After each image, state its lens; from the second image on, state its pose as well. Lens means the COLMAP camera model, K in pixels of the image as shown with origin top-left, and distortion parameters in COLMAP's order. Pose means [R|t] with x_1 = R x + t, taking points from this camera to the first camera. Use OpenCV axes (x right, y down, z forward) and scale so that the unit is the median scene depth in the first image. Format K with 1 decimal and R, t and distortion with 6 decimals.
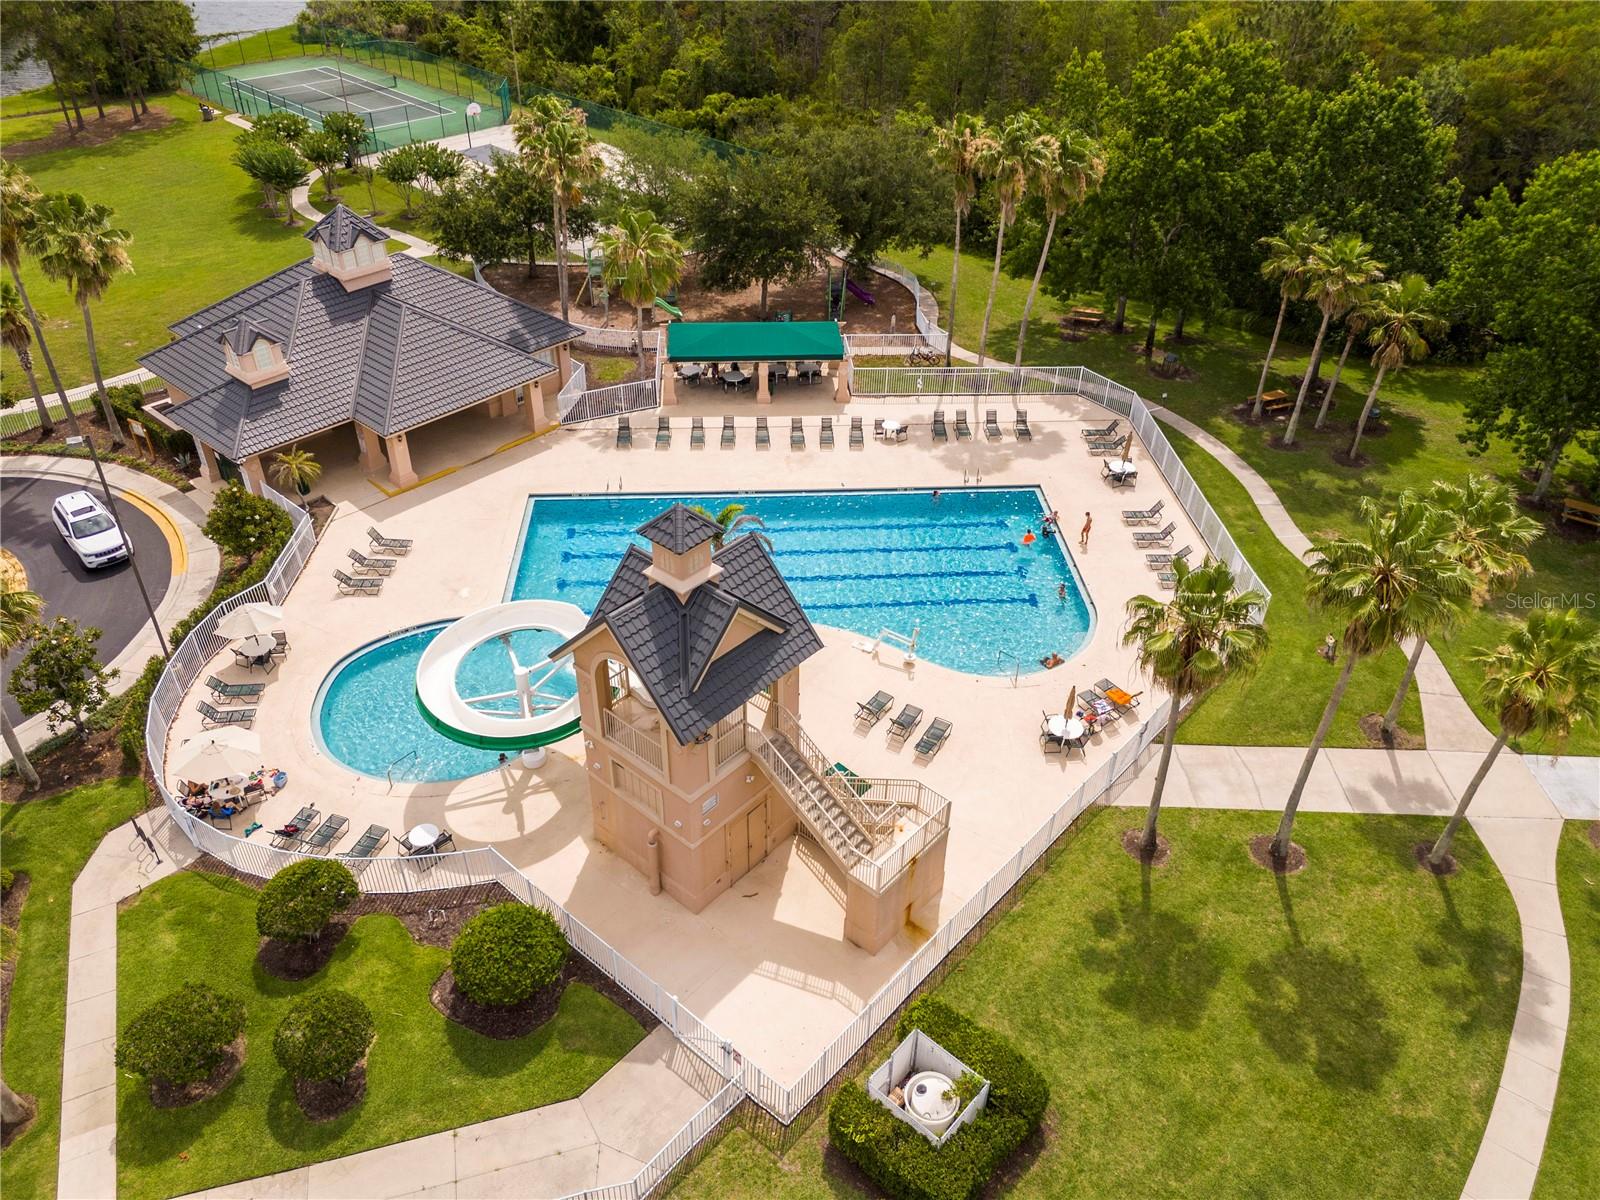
lens RADIAL K [[1182.3, 0, 800.0], [0, 1182.3, 600.0], [0, 0, 1]] dist [0.146134, -0.330913]
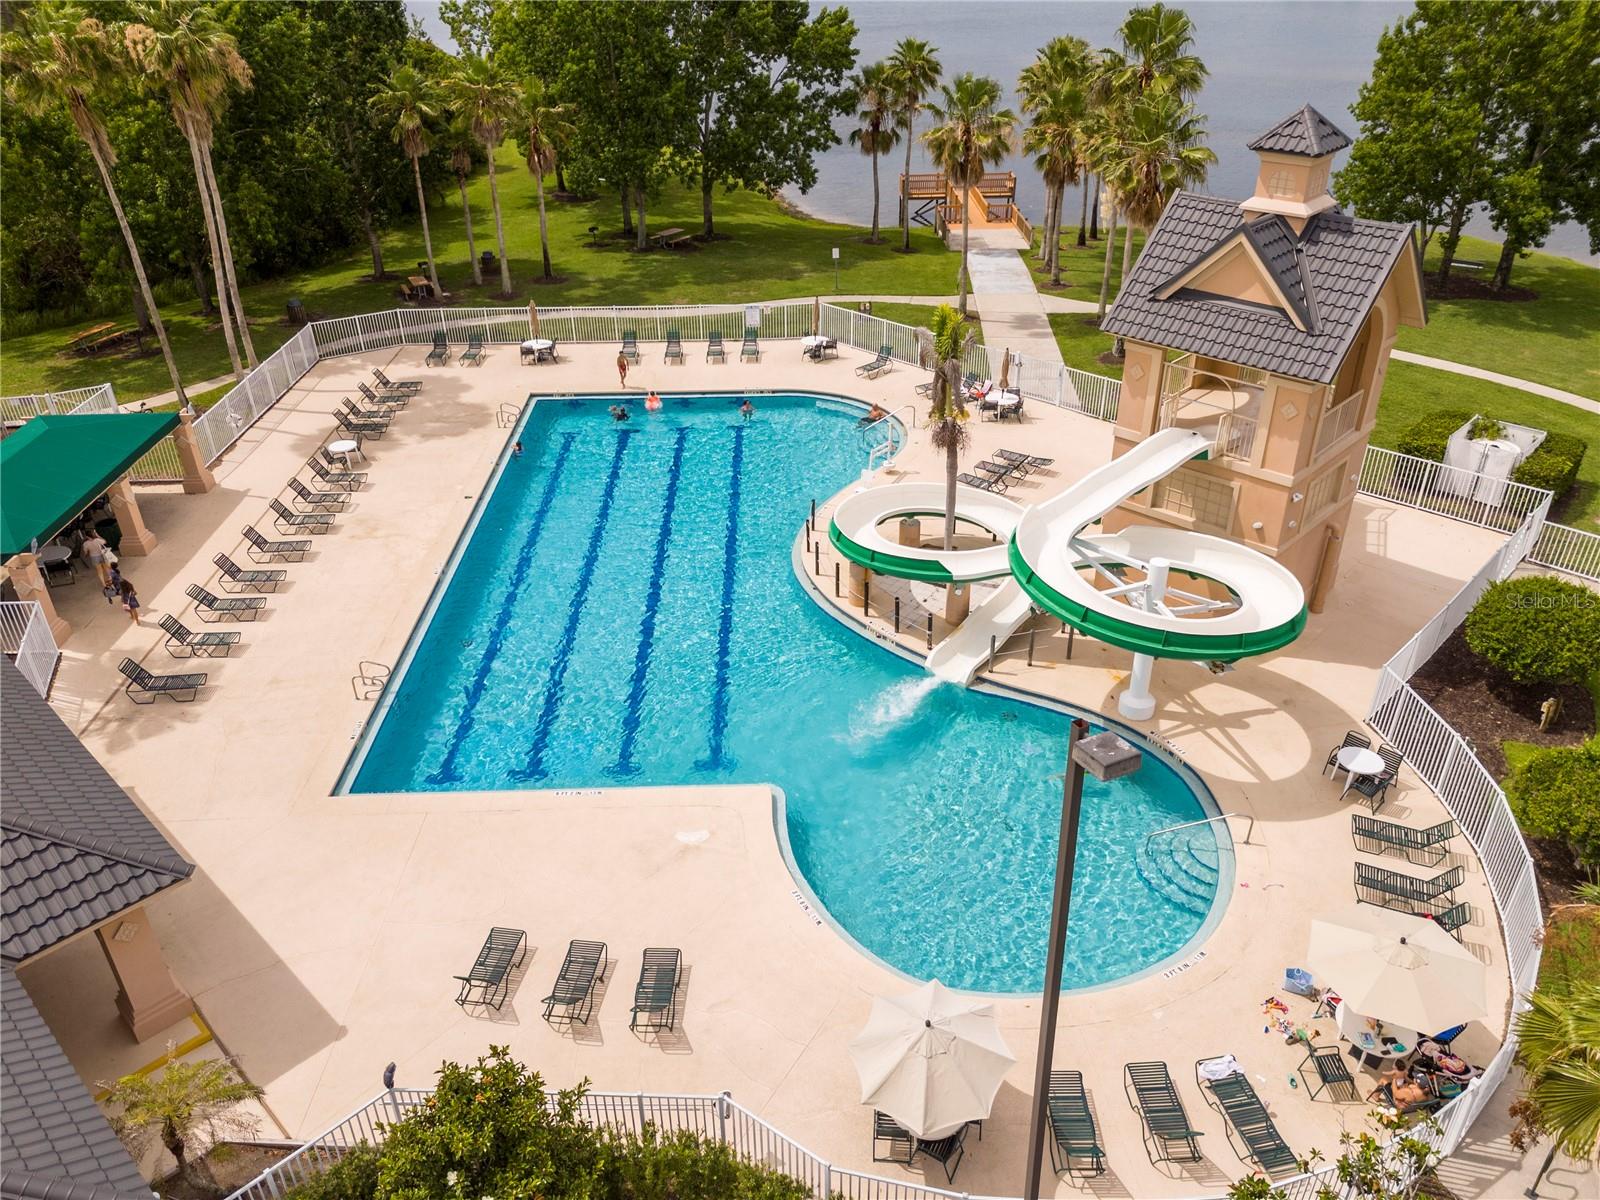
lens RADIAL K [[1156.7, 0, 800.0], [0, 1156.7, 600.0], [0, 0, 1]] dist [0.061979, -0.060594]
pose [[0.039740, -0.522616, 0.851642, -0.565974], [0.592396, 0.698694, 0.401115, -0.214114], [-0.804666, 0.488569, 0.337362, 0.669337]]
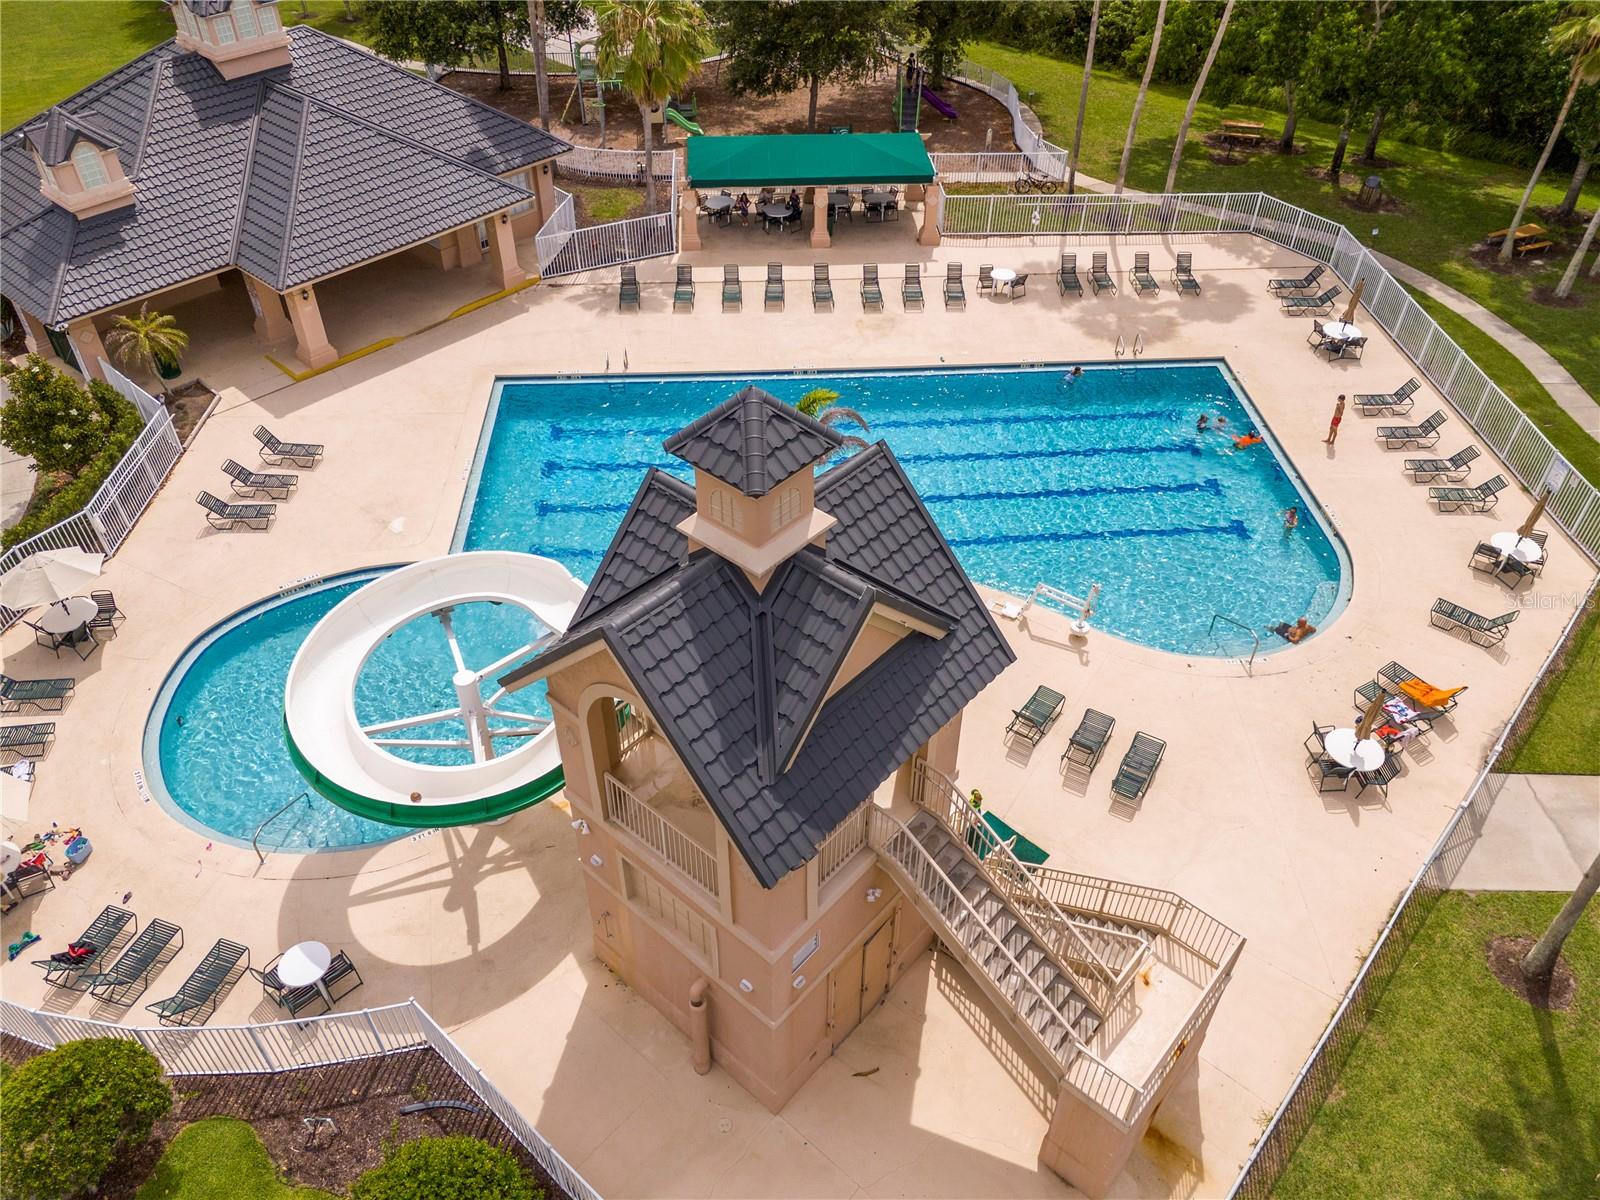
lens RADIAL K [[1183.5, 0, 800.0], [0, 1183.5, 600.0], [0, 0, 1]] dist [0.070784, -0.063583]
pose [[0.999972, -0.004910, -0.005727, -0.045771], [0.005429, 0.995508, 0.094520, -0.023459], [0.005237, -0.094549, 0.995506, 0.294018]]
